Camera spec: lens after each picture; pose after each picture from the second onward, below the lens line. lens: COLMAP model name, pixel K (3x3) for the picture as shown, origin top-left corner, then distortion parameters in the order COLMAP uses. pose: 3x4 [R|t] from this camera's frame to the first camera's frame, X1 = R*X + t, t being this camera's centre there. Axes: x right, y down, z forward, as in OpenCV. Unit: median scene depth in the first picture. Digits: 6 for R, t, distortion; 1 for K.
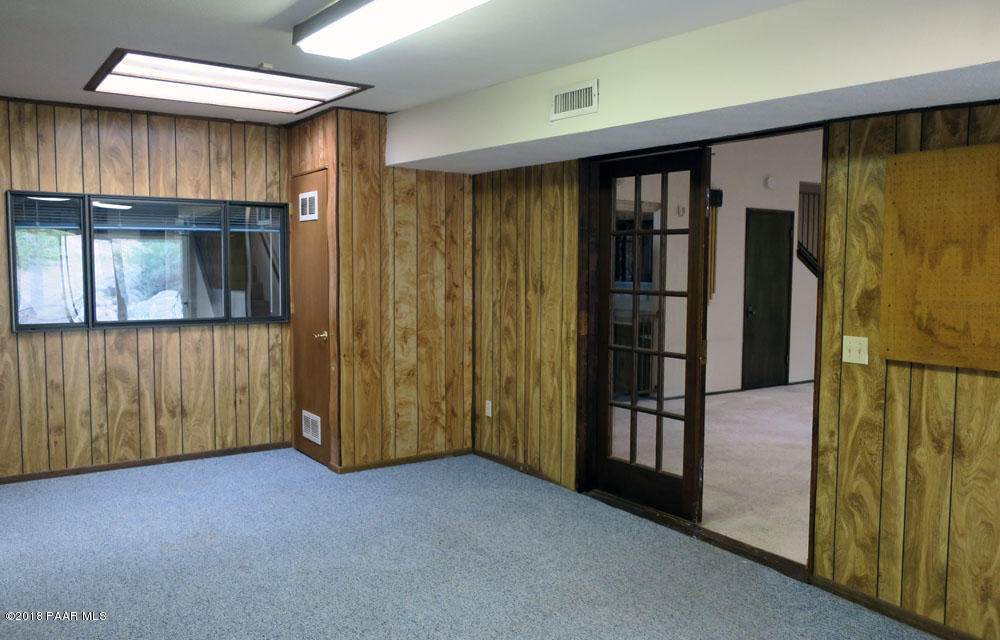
lens RADIAL K [[816.5, 0, 499.7], [0, 816.5, 320.7], [0, 0, 1]] dist [0.003598, 0.001556]
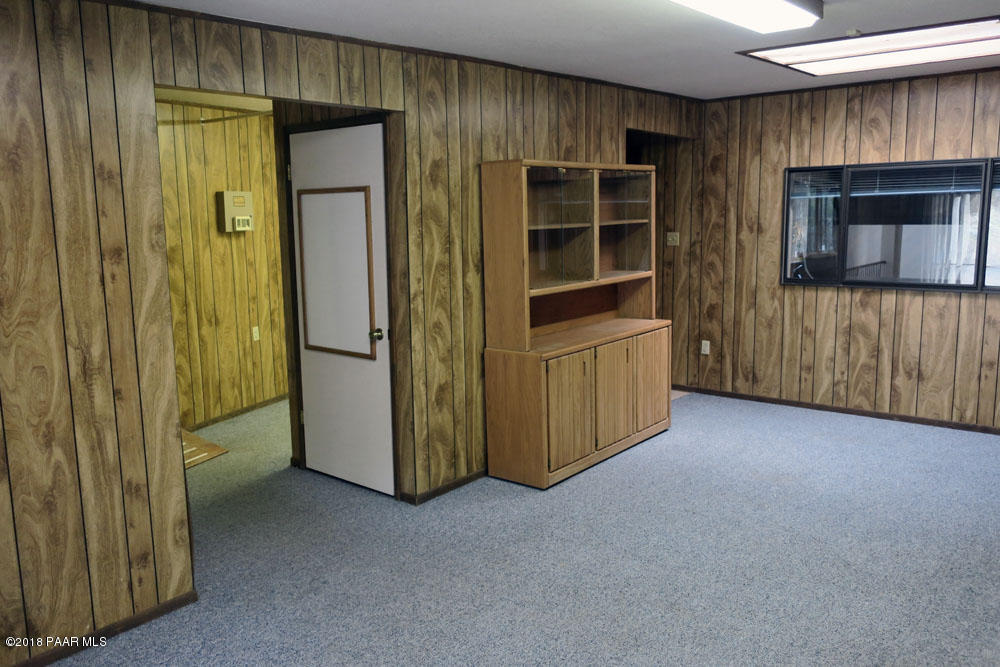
lens RADIAL K [[798.9, 0, 499.9], [0, 798.9, 332.5], [0, 0, 1]] dist [0.004685, -0.005015]
pose [[0.273123, 0.131227, -0.952986, 0.418780], [-0.051644, 0.991224, 0.121691, -0.035505], [0.960592, 0.015980, 0.277503, 0.237488]]
